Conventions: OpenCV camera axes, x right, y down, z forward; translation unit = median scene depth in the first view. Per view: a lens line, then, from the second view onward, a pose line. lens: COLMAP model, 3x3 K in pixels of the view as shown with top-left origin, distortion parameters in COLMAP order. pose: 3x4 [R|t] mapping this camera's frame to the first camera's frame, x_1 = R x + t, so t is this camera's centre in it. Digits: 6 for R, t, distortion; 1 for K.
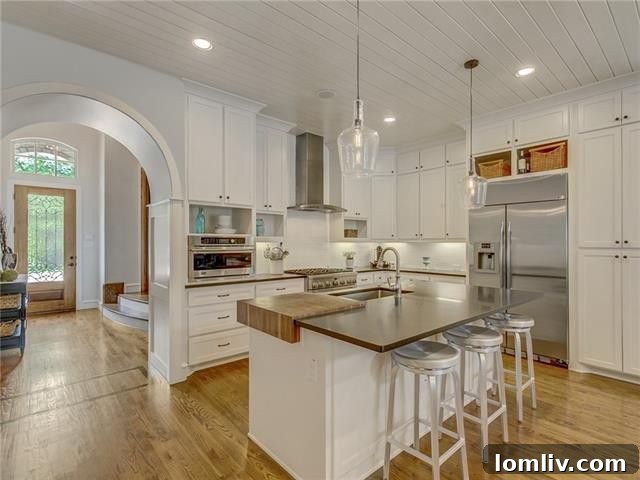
lens RADIAL K [[325.9, 0, 320.0], [0, 325.9, 240.0], [0, 0, 1]] dist [0.002150, 0.000130]
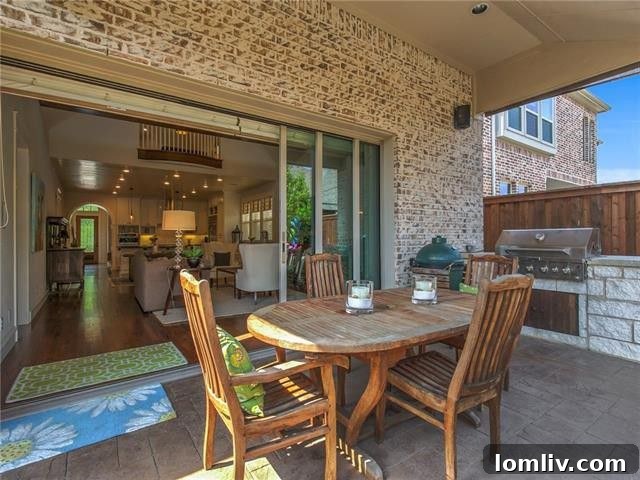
lens RADIAL K [[325.9, 0, 320.0], [0, 325.9, 240.0], [0, 0, 1]] dist [0.002150, 0.000130]
pose [[0.994776, -0.007881, -0.101780, 2.100944], [0.008222, 0.999962, 0.002931, 0.065543], [0.101753, -0.003753, 0.994803, -2.315372]]
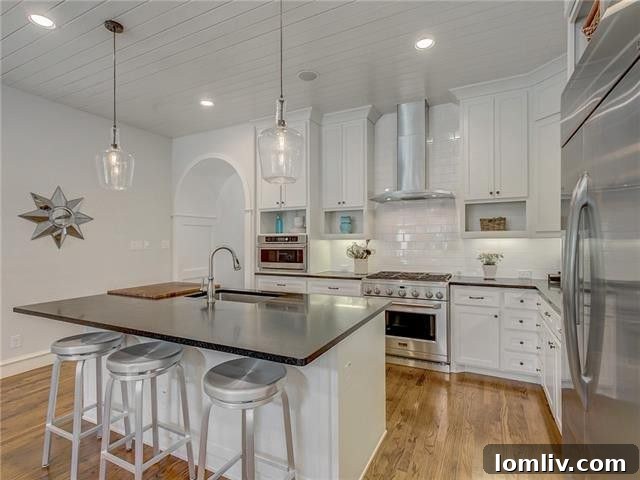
lens RADIAL K [[323.3, 0, 311.6], [0, 323.3, 240.6], [0, 0, 1]] dist [0.003747, 0.000721]
pose [[0.360788, -0.005610, -0.932631, 0.790666], [0.015123, 0.999886, -0.000164, 0.008959], [0.932525, -0.014045, 0.360832, 0.628736]]
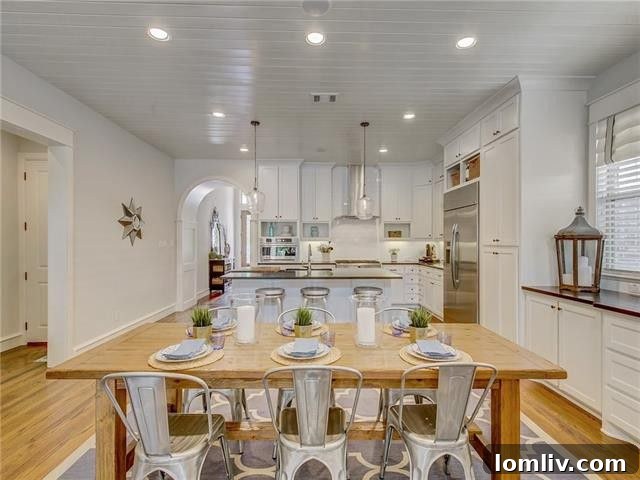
lens RADIAL K [[325.9, 0, 320.0], [0, 325.9, 240.0], [0, 0, 1]] dist [0.002150, 0.000130]
pose [[0.768597, -0.004864, -0.639715, 0.967772], [0.006083, 0.999981, -0.000295, 0.001384], [0.639704, -0.003665, 0.768612, -0.230179]]
